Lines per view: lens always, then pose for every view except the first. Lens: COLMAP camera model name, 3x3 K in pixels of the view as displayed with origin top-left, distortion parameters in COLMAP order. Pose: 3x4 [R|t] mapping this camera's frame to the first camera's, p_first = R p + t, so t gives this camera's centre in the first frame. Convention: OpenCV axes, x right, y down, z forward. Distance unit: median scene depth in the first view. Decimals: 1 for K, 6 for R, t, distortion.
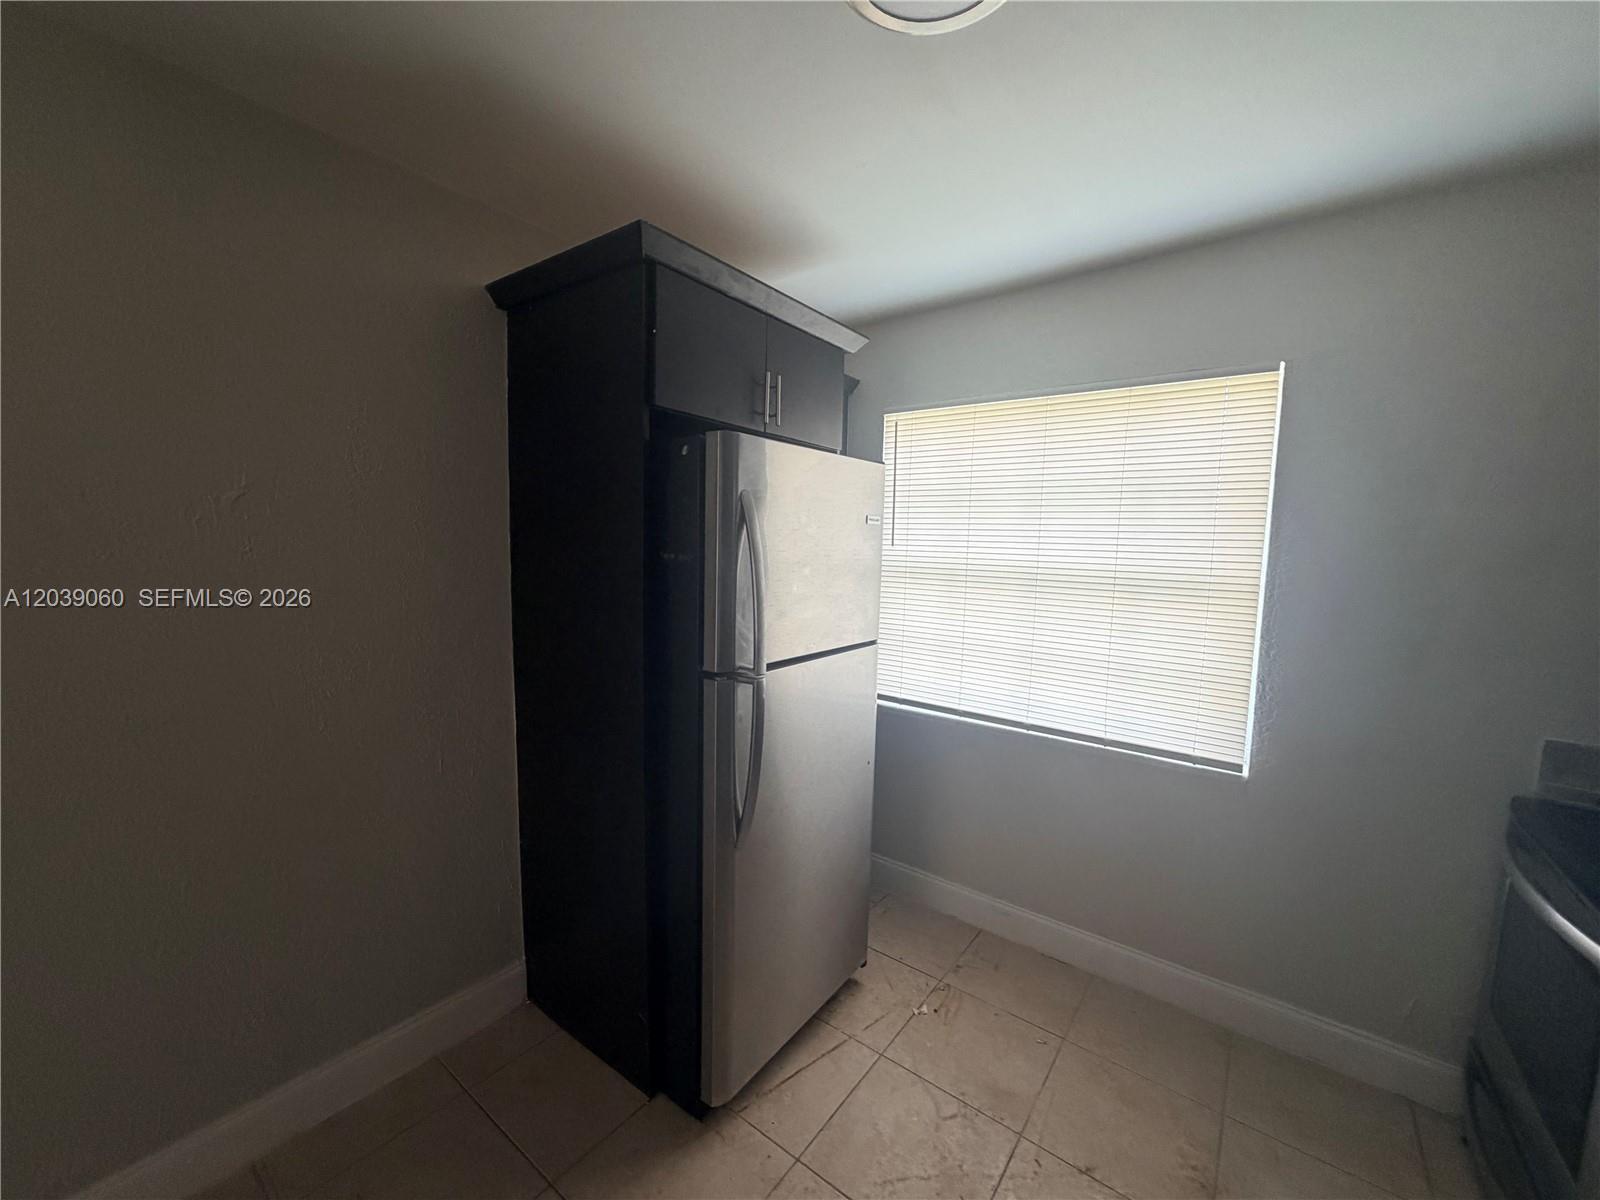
lens RADIAL K [[638.4, 0, 788.5], [0, 638.4, 596.2], [0, 0, 1]] dist [-0.001193, -0.000120]
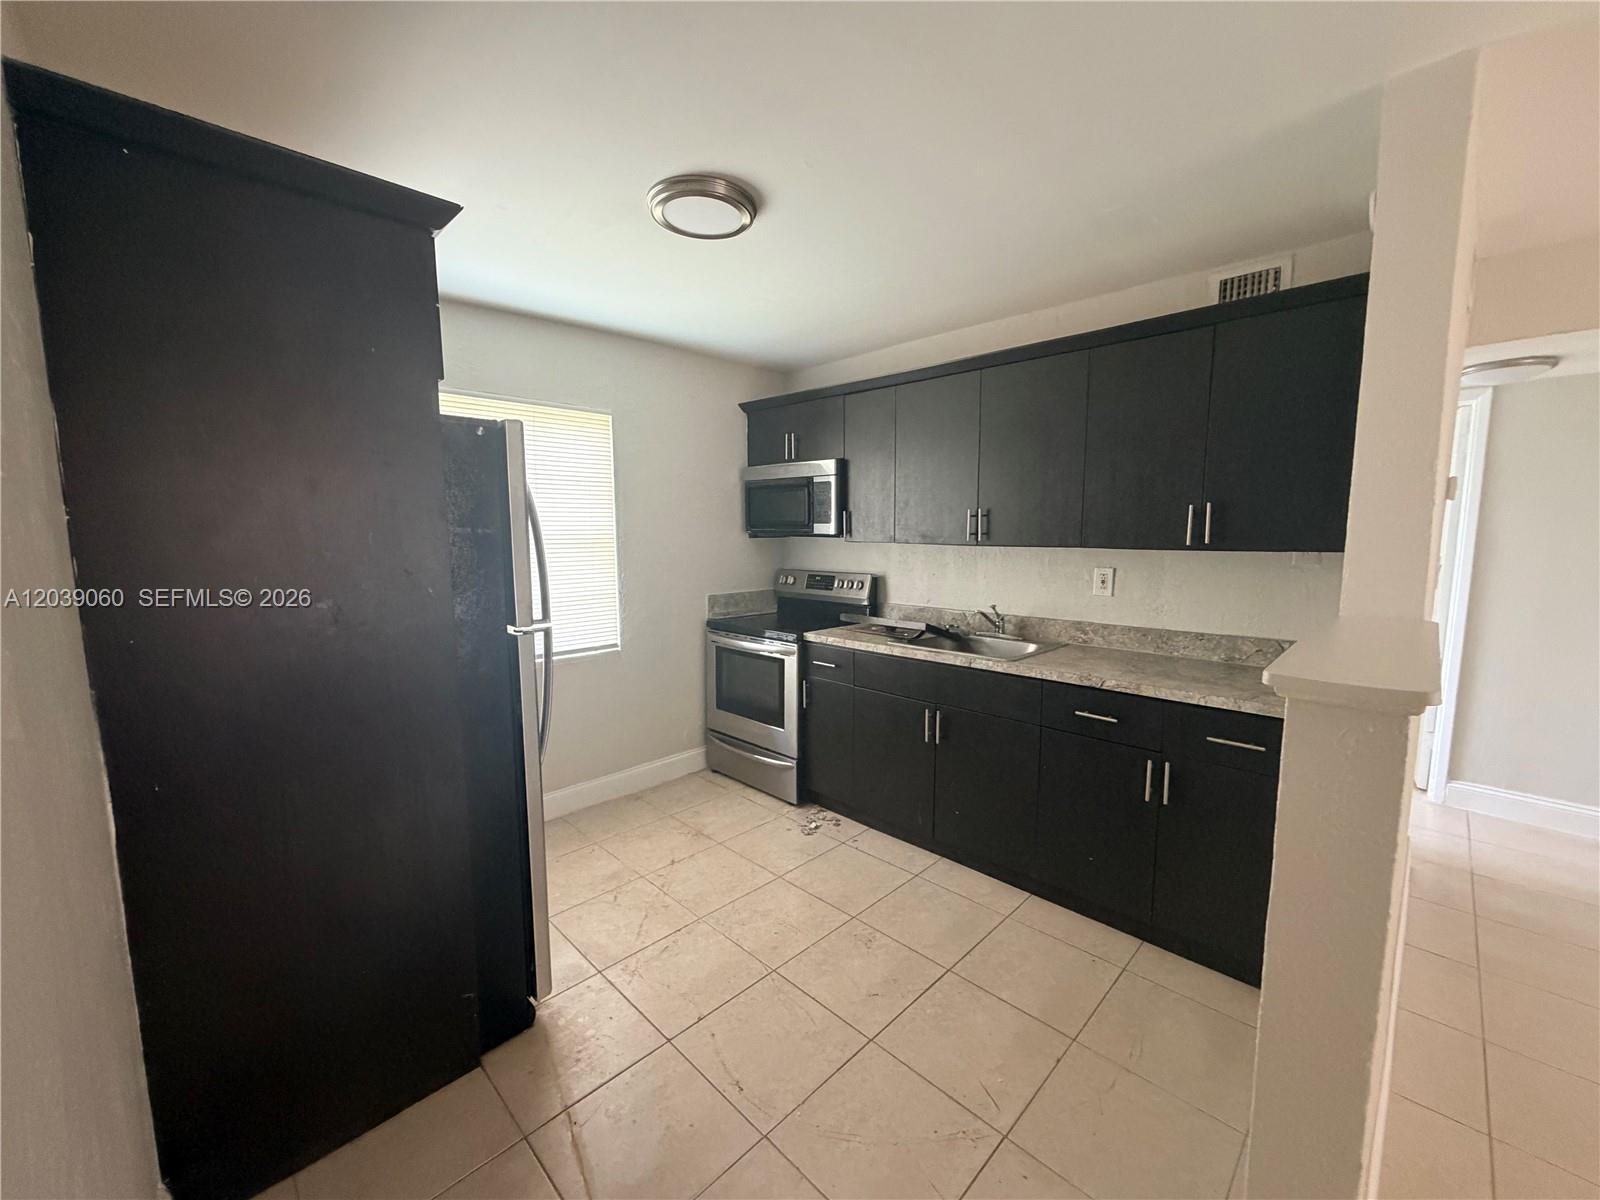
lens RADIAL K [[638.4, 0, 788.5], [0, 638.4, 596.2], [0, 0, 1]] dist [-0.001193, -0.000120]
pose [[0.143319, -0.132665, 0.980744, -1.012268], [0.101332, 0.987734, 0.118803, -0.023834], [-0.984475, 0.082354, 0.155004, 0.290101]]
